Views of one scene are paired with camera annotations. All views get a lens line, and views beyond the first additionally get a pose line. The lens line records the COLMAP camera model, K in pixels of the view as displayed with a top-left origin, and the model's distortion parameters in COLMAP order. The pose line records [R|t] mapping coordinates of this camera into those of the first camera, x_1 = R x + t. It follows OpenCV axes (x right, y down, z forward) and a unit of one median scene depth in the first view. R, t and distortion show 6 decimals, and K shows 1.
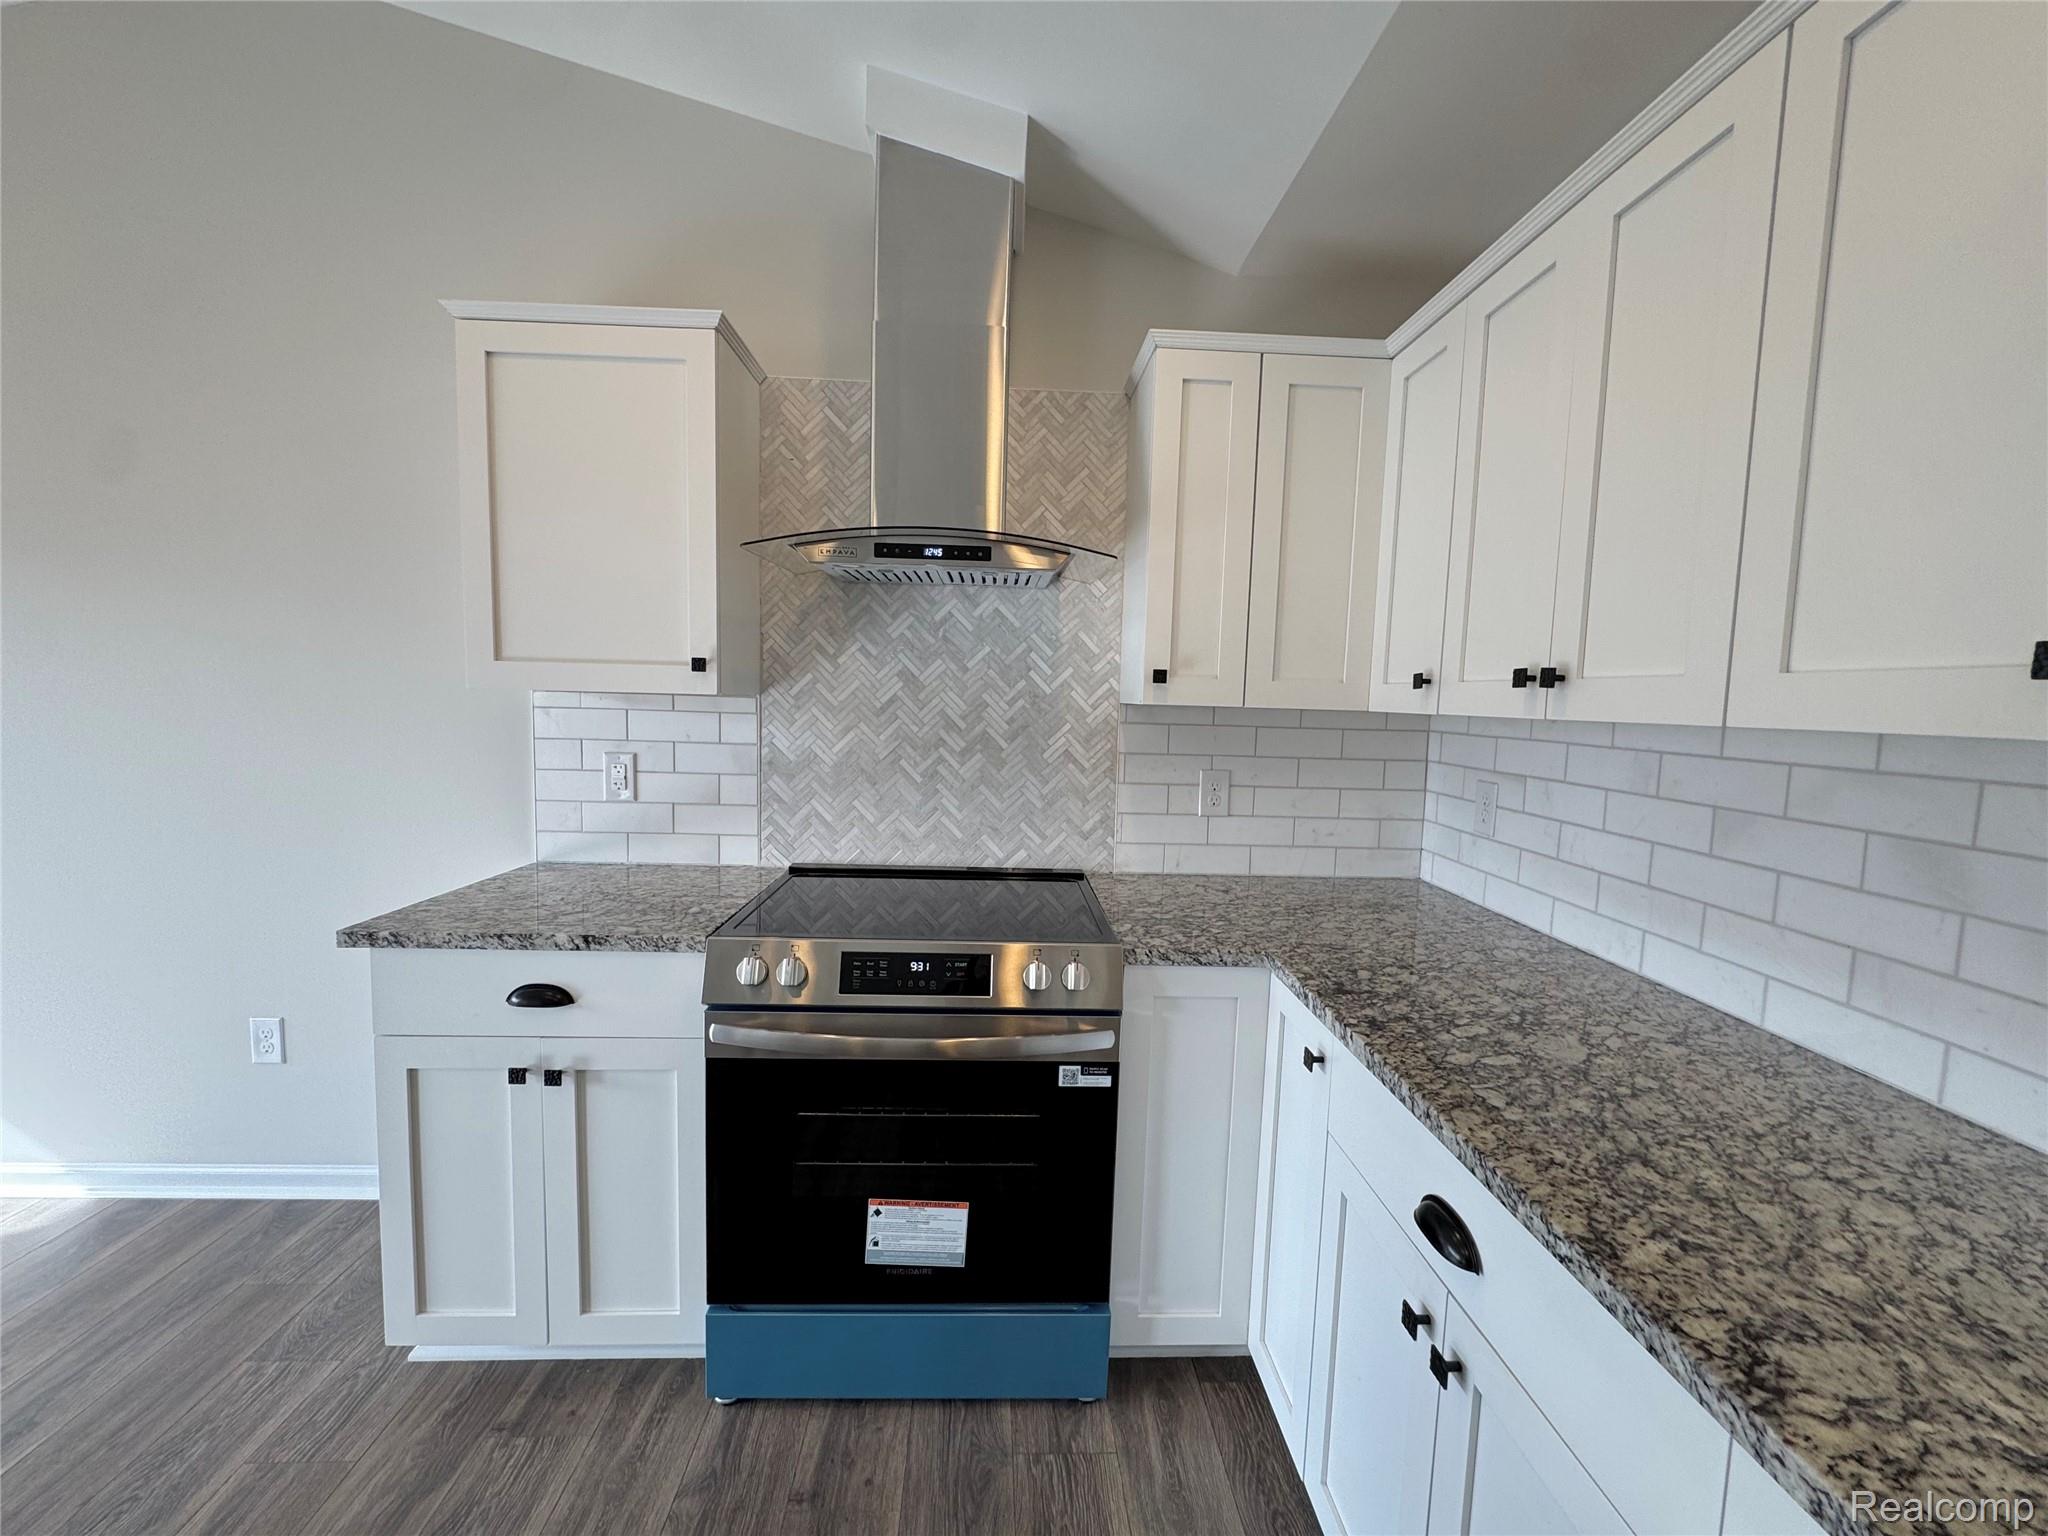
lens RADIAL K [[816.2, 0, 1028.5], [0, 816.2, 767.5], [0, 0, 1]] dist [-0.003241, 0.000020]
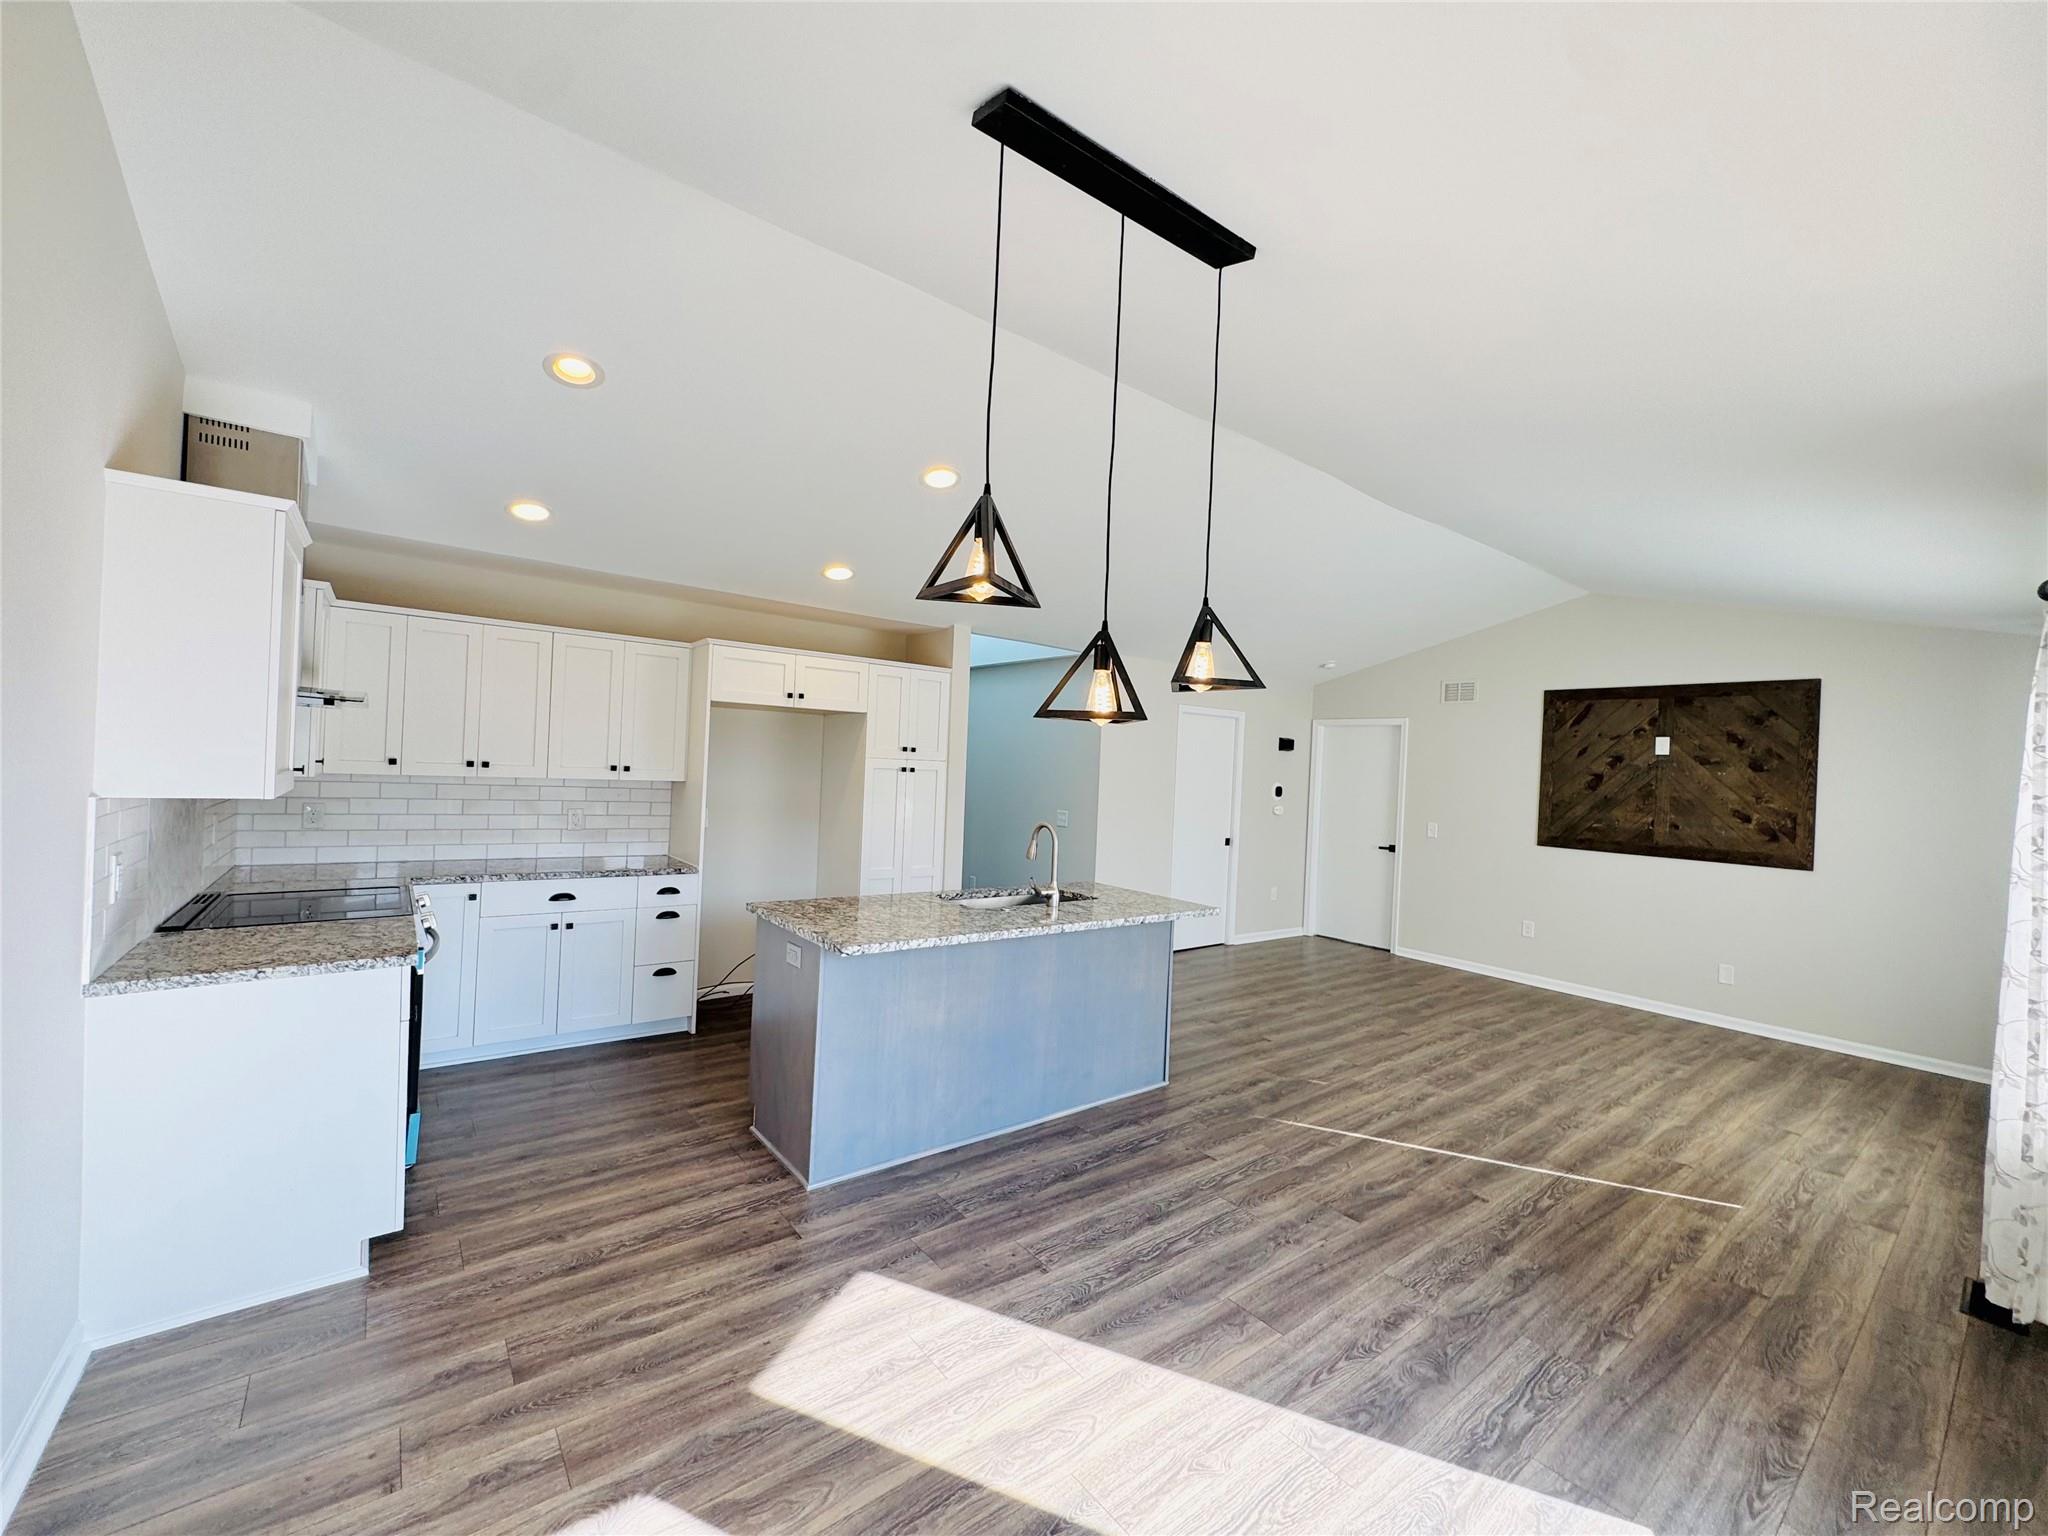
lens RADIAL K [[819.3, 0, 1026.0], [0, 819.3, 767.9], [0, 0, 1]] dist [-0.004686, 0.000929]
pose [[-0.578907, -0.054253, 0.813586, -1.973423], [0.011245, 0.997158, 0.074496, -0.187367], [-0.815316, 0.052276, -0.576652, 0.655122]]
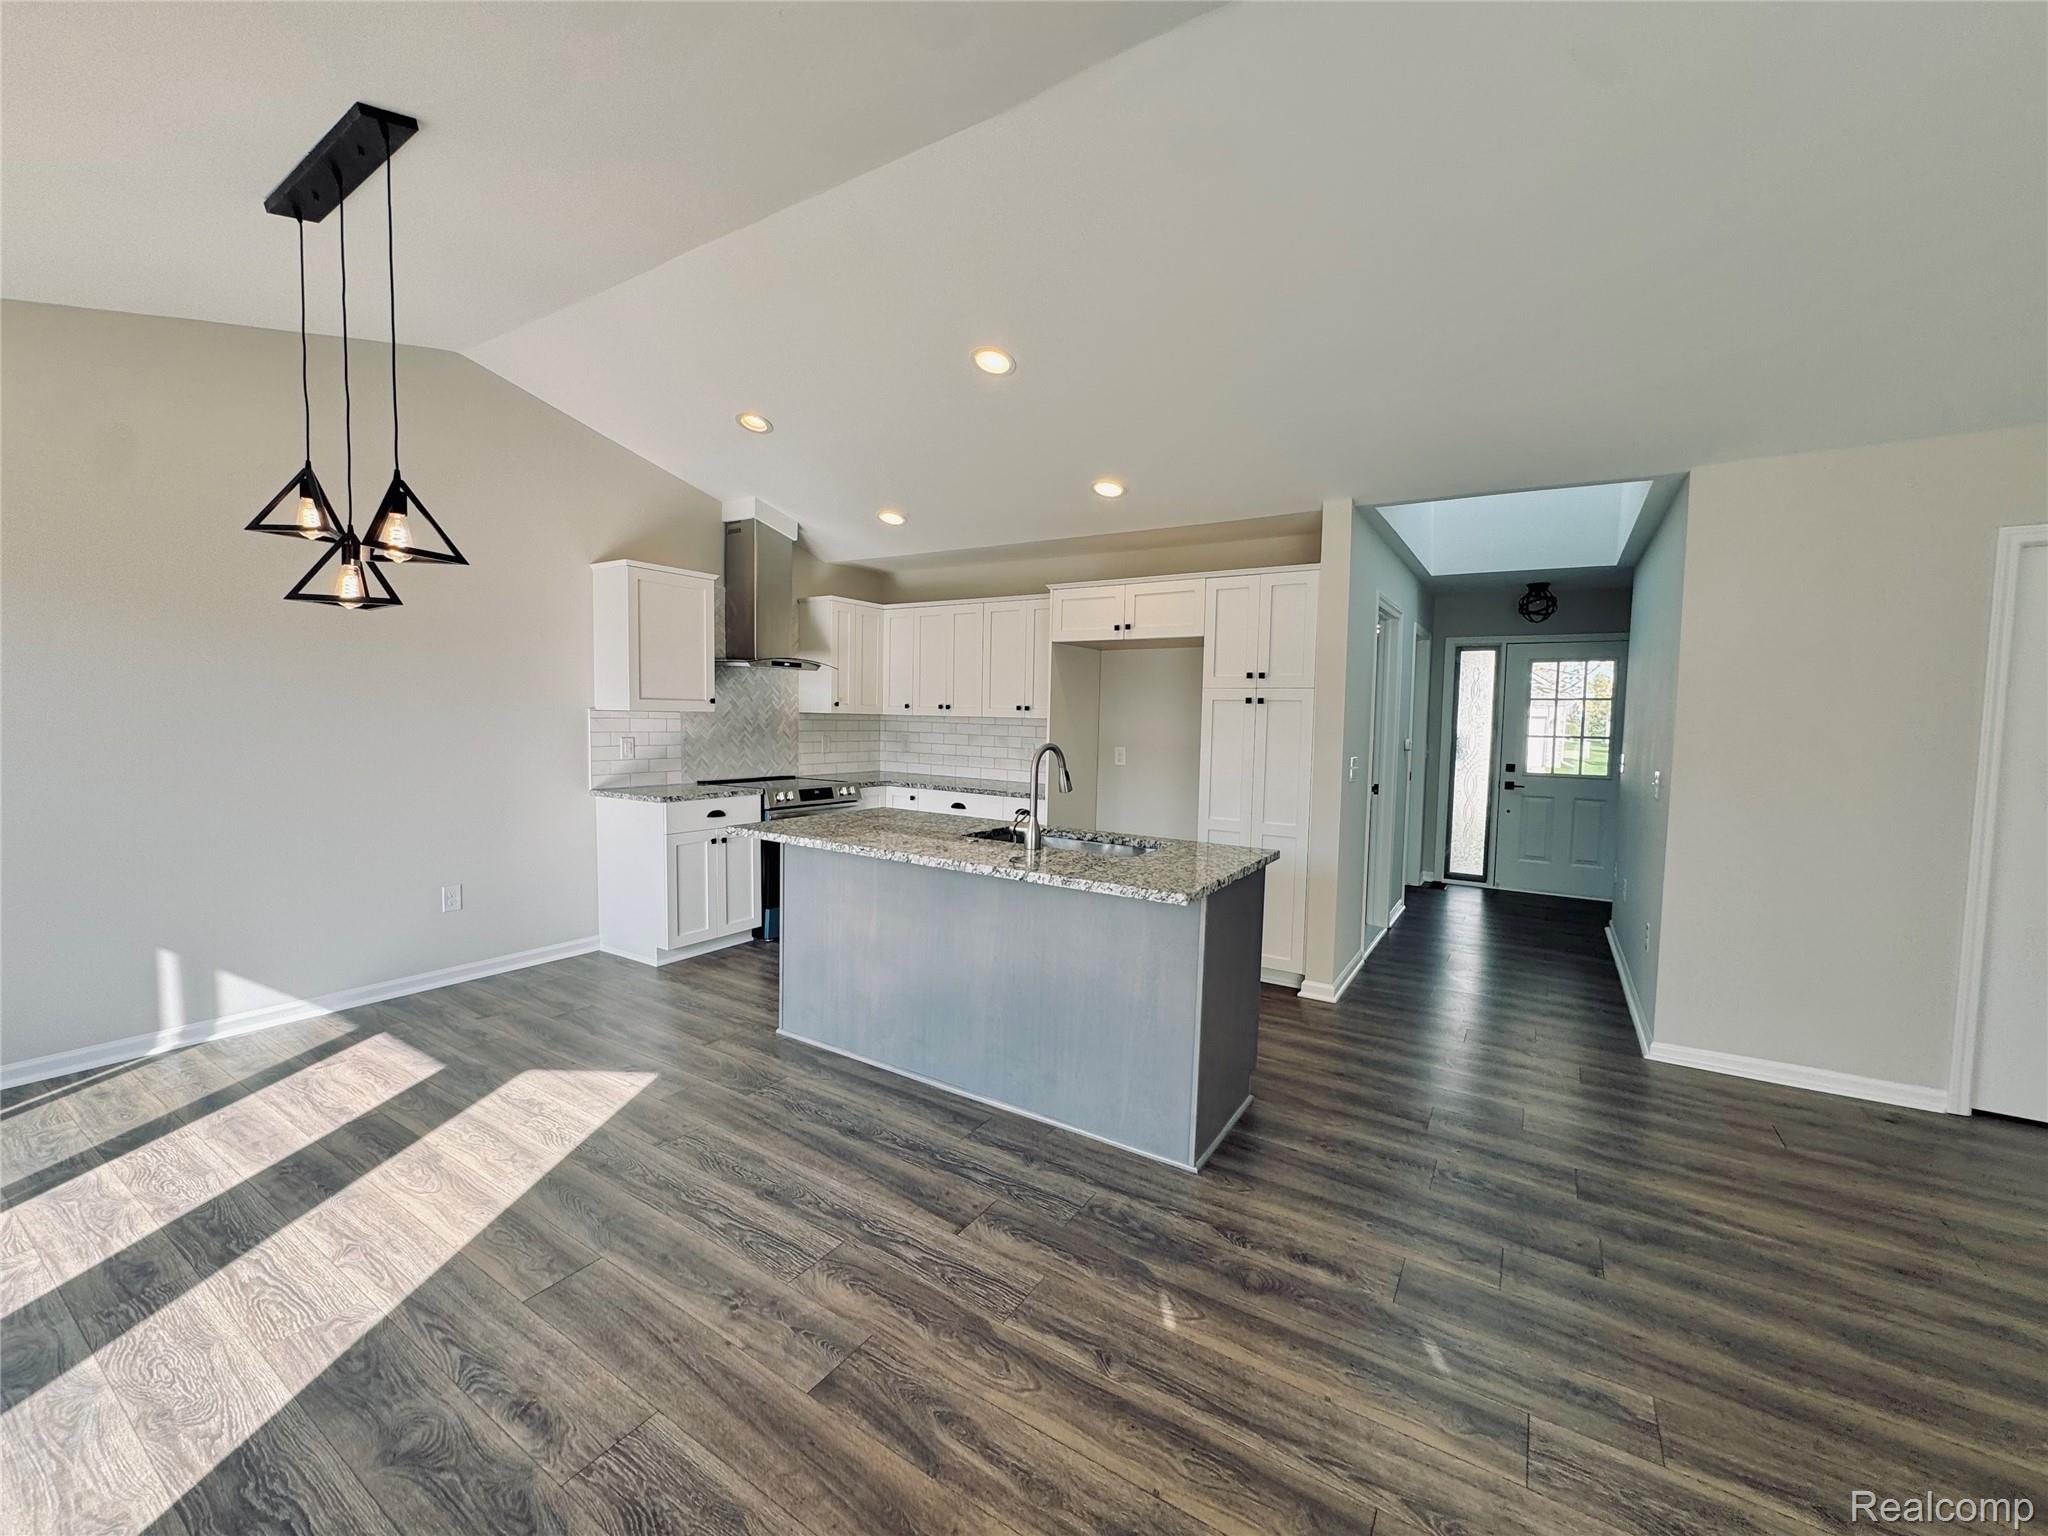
lens RADIAL K [[819.3, 0, 1026.0], [0, 819.3, 767.9], [0, 0, 1]] dist [-0.004686, 0.000929]
pose [[0.571366, -0.068426, 0.817838, -1.717434], [0.065587, 0.997138, 0.037607, 0.052181], [-0.818071, 0.032152, 0.574218, -1.185289]]
